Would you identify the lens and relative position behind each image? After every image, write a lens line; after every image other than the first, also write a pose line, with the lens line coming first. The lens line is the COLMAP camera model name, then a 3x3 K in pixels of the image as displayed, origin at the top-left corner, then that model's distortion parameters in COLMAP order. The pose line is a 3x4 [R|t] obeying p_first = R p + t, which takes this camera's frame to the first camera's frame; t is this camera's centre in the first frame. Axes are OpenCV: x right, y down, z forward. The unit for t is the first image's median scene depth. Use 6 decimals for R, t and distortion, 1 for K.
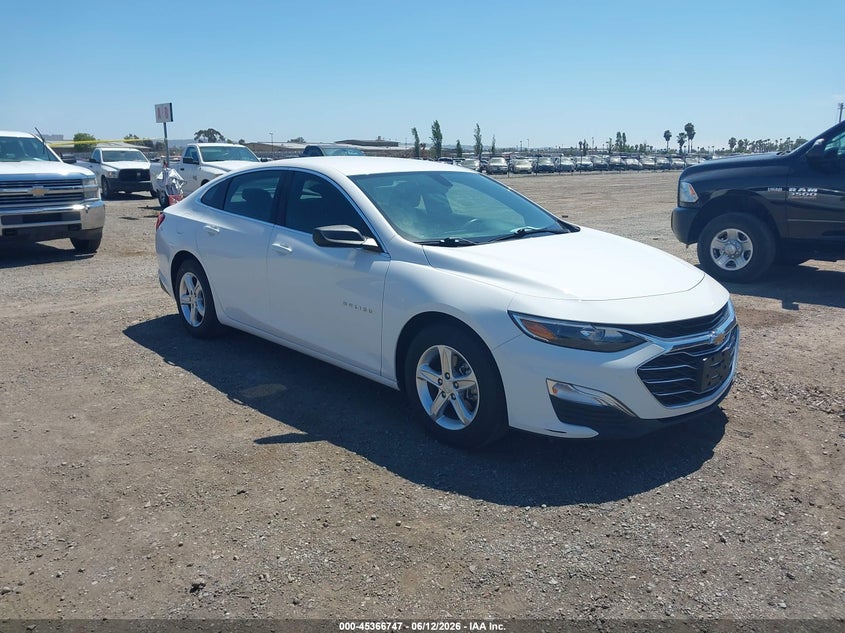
lens RADIAL K [[657.1, 0, 420.4], [0, 657.1, 313.9], [0, 0, 1]] dist [-0.027259, -0.006730]
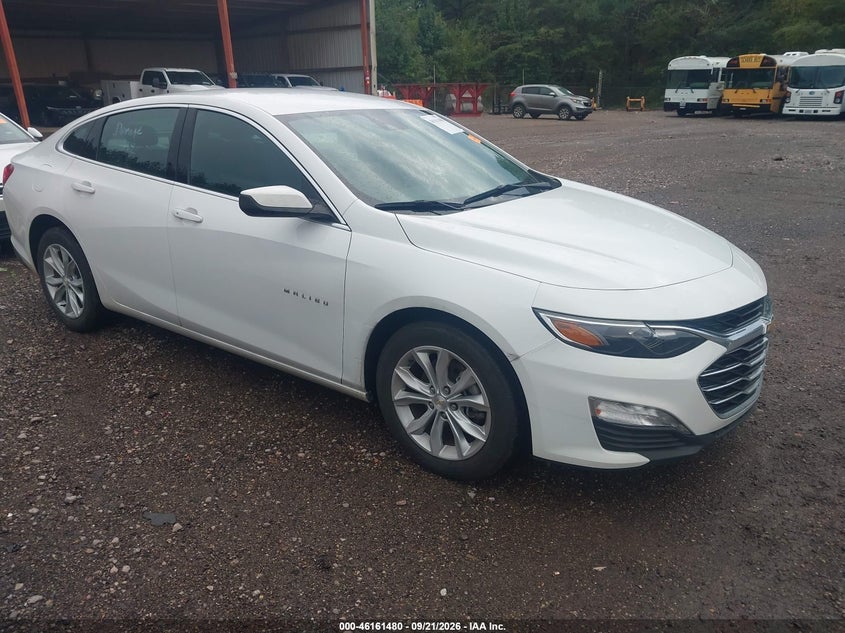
lens RADIAL K [[657.1, 0, 422.5], [0, 657.1, 318.7], [0, 0, 1]] dist [-0.027259, -0.006730]
pose [[0.983092, -0.053219, 0.175207, -0.116412], [0.033639, 0.993039, 0.112885, -0.077819], [-0.179995, -0.105082, 0.978039, 0.284430]]
